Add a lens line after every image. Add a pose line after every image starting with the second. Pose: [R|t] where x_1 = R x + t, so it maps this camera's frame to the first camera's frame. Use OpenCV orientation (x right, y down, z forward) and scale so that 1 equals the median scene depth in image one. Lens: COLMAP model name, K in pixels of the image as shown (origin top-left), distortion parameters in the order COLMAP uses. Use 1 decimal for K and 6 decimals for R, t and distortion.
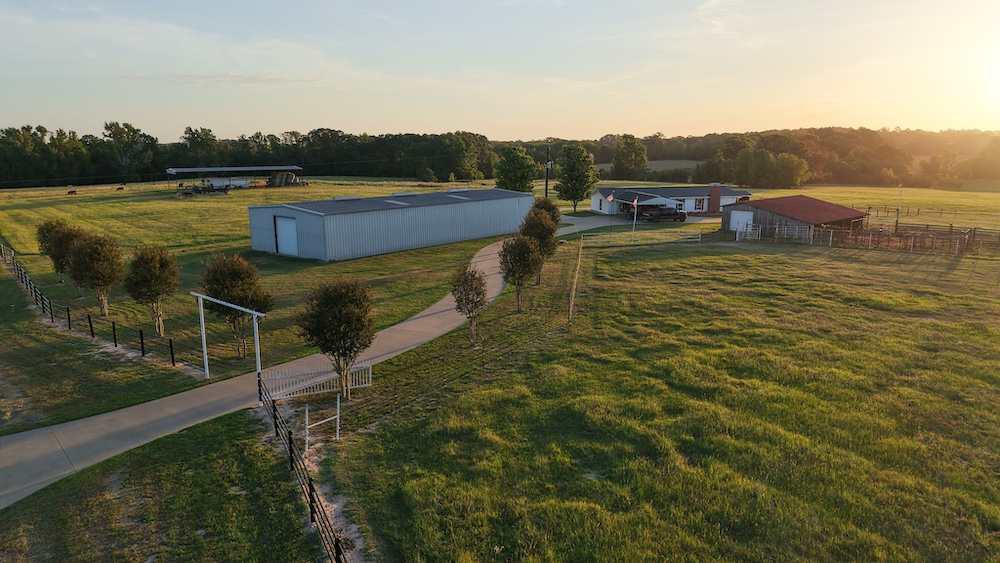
lens RADIAL K [[666.0, 0, 507.8], [0, 666.0, 281.5], [0, 0, 1]] dist [0.036965, -0.036876]
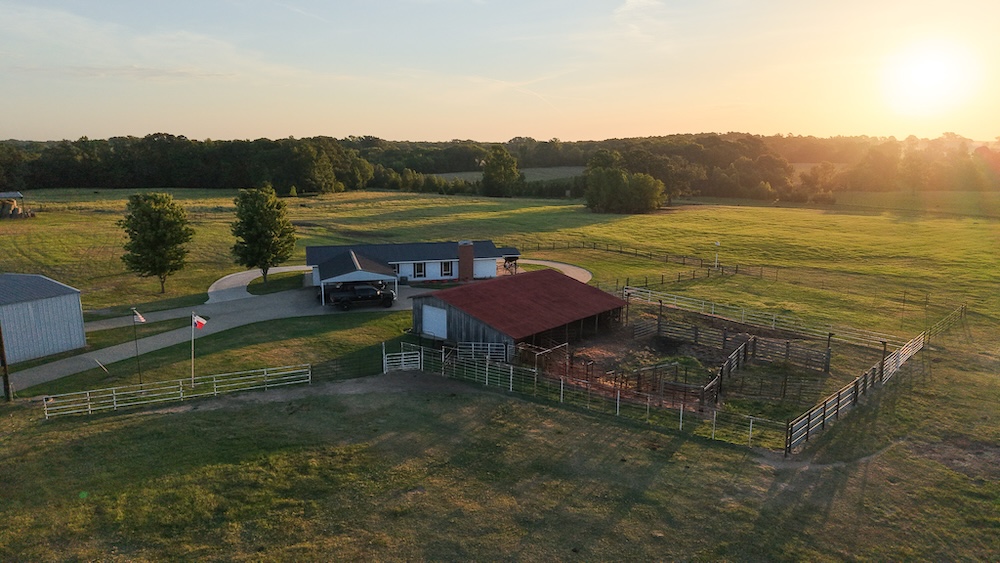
lens RADIAL K [[666.0, 0, 504.7], [0, 666.0, 282.3], [0, 0, 1]] dist [0.036965, -0.036876]
pose [[0.993903, -0.014638, 0.109279, 0.101501], [0.014387, 0.999892, 0.003085, -0.038261], [-0.109312, -0.001494, 0.994006, 0.097960]]
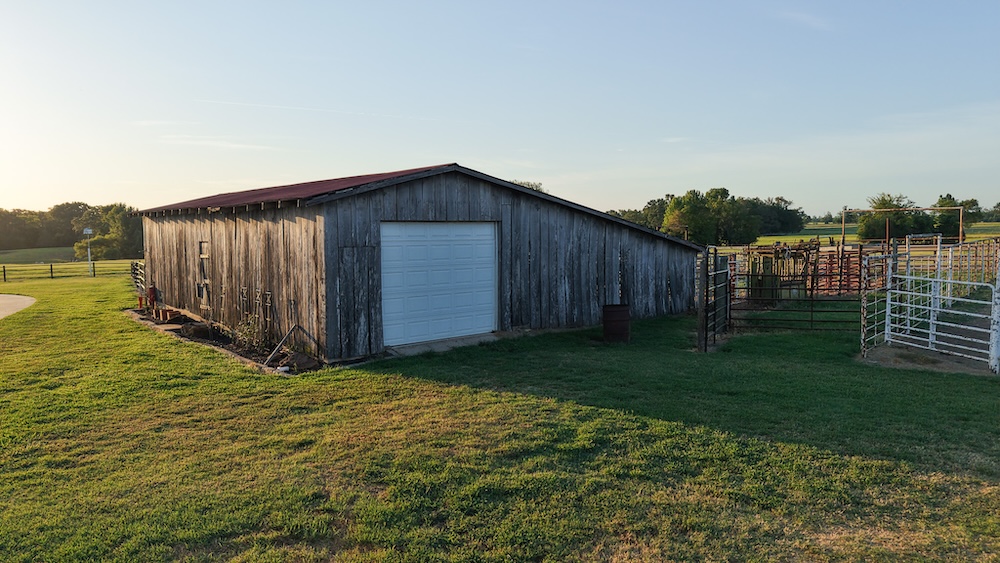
lens RADIAL K [[666.0, 0, 504.7], [0, 666.0, 283.9], [0, 0, 1]] dist [0.036965, -0.036876]
pose [[0.035828, -0.078261, 0.996289, 0.052843], [0.206355, 0.976024, 0.069249, -0.028745], [-0.977821, 0.203108, 0.051118, 0.285878]]
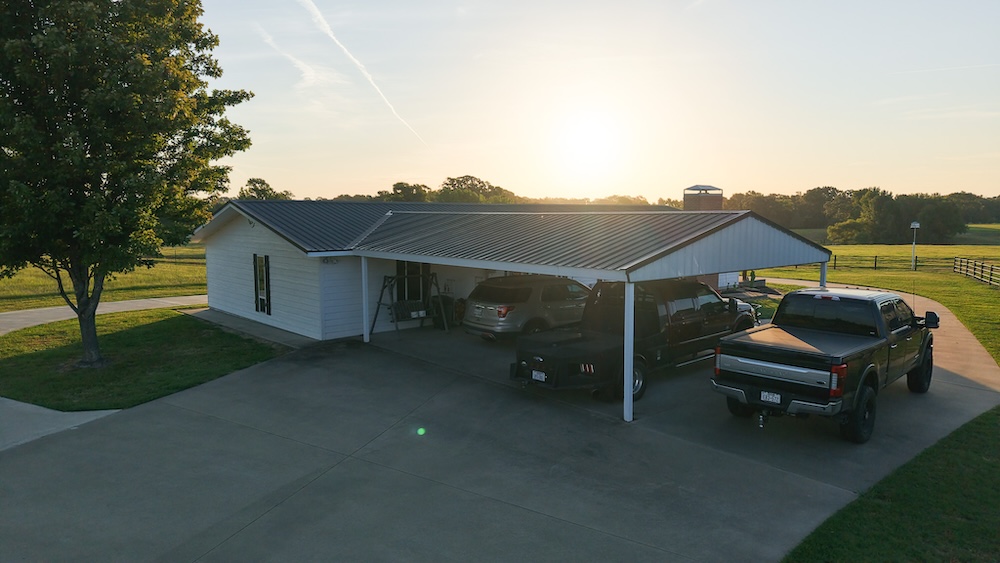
lens RADIAL K [[666.0, 0, 499.0], [0, 666.0, 284.0], [0, 0, 1]] dist [0.036965, -0.036876]
pose [[0.859200, -0.051561, 0.509035, 0.038084], [0.100852, 0.992457, -0.069700, -0.036340], [-0.501602, 0.111223, 0.857919, 0.304435]]
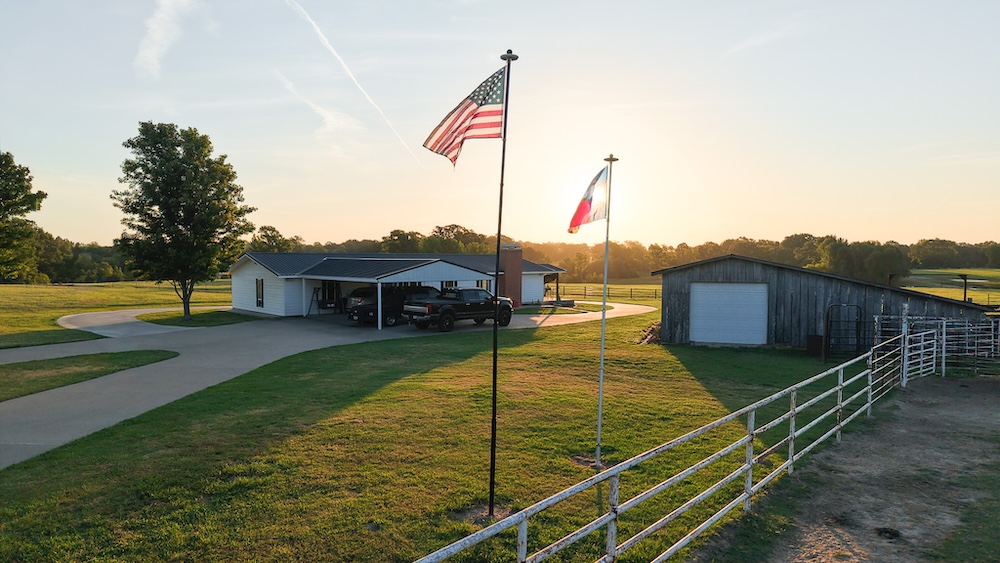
lens RADIAL K [[666.0, 0, 501.8], [0, 666.0, 279.9], [0, 0, 1]] dist [0.036965, -0.036876]
pose [[0.865278, -0.012364, 0.501139, 0.024868], [0.096143, 0.985230, -0.141696, -0.020546], [-0.491986, 0.170787, 0.853687, 0.225037]]
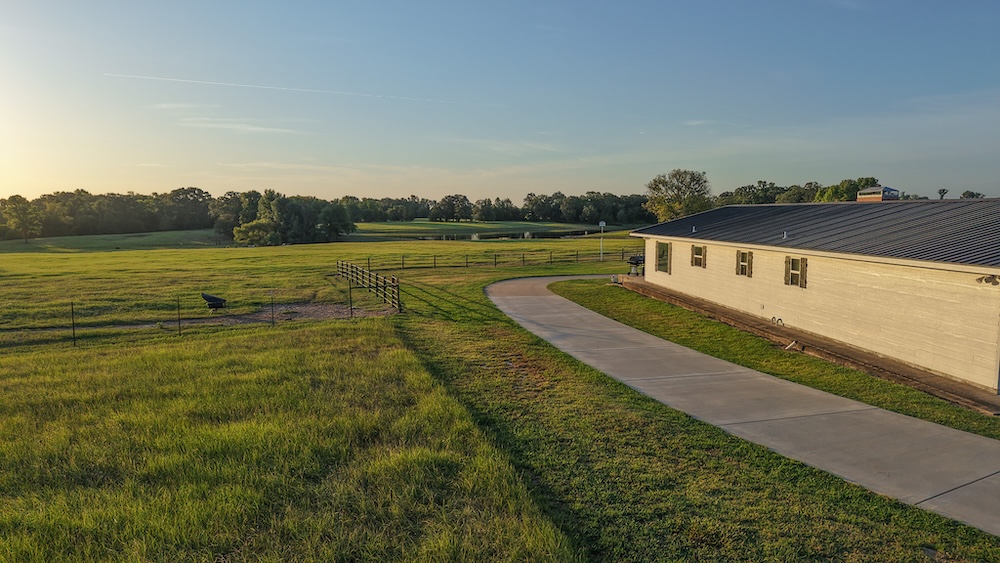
lens RADIAL K [[666.0, 0, 504.2], [0, 666.0, 292.4], [0, 0, 1]] dist [0.036965, -0.036876]
pose [[0.061589, -0.113609, 0.991615, 0.003857], [0.201805, 0.974399, 0.099103, -0.061303], [-0.977487, 0.194009, 0.082939, 0.429754]]
